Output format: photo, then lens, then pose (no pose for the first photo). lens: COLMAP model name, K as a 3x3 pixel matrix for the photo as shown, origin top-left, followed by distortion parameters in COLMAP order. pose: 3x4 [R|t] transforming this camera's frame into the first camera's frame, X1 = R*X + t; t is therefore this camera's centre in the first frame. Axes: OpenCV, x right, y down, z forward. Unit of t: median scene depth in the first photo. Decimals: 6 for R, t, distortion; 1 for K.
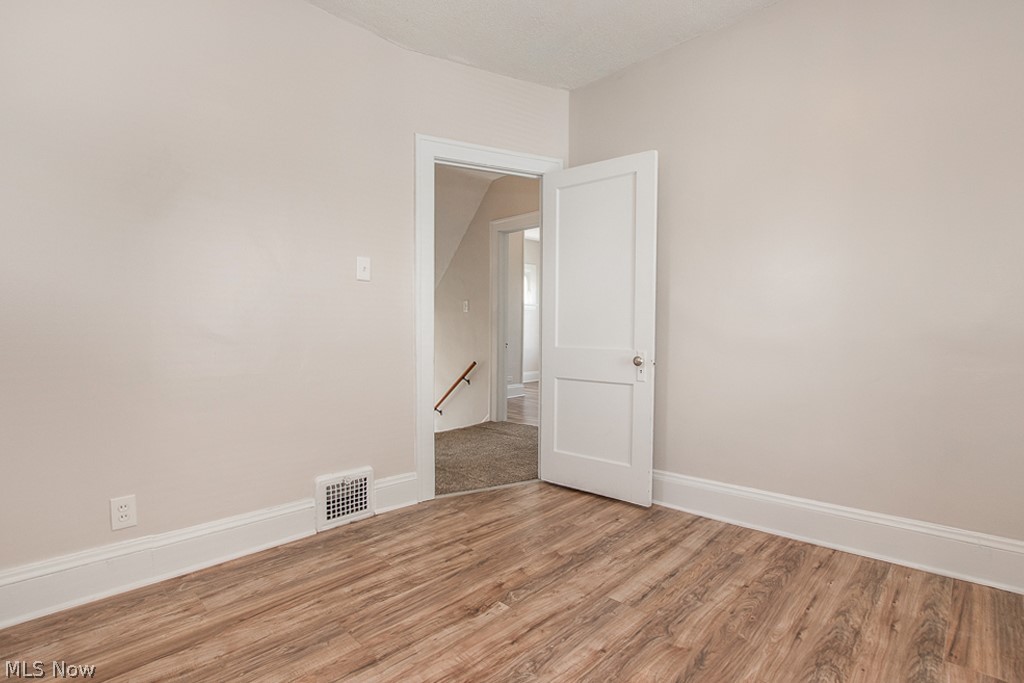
lens RADIAL K [[502.3, 0, 504.5], [0, 502.3, 344.0], [0, 0, 1]] dist [-0.017630, 0.000198]
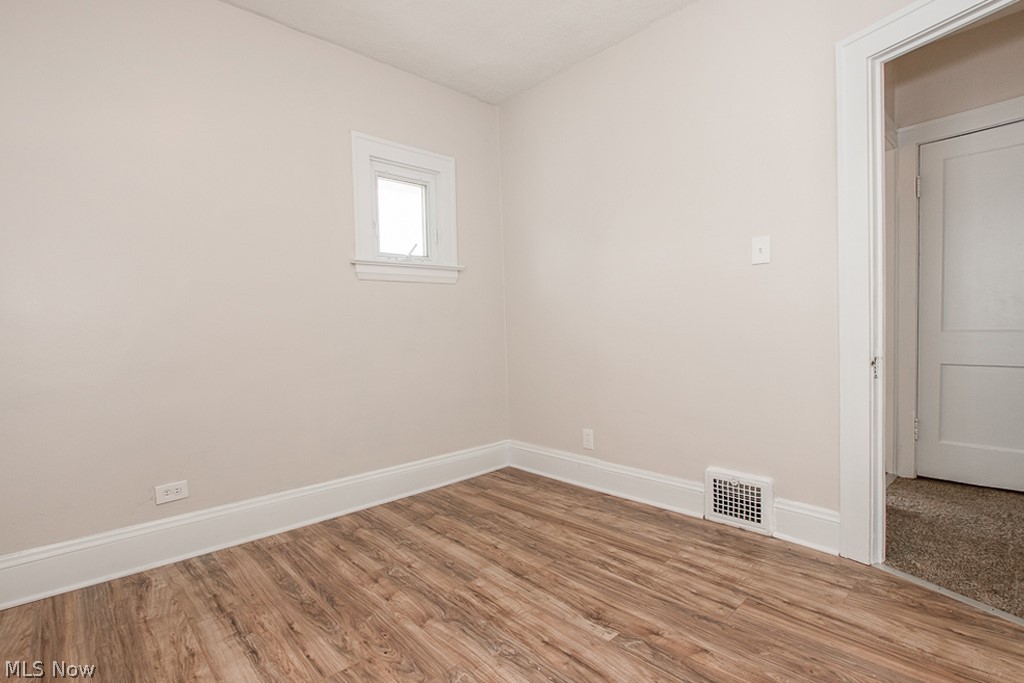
lens RADIAL K [[499.4, 0, 508.3], [0, 499.4, 337.2], [0, 0, 1]] dist [-0.017245, 0.002058]
pose [[-0.073295, 0.023842, -0.997025, 0.730189], [0.006723, 0.999703, 0.023412, -0.026235], [0.997288, -0.004987, -0.073433, 0.733347]]
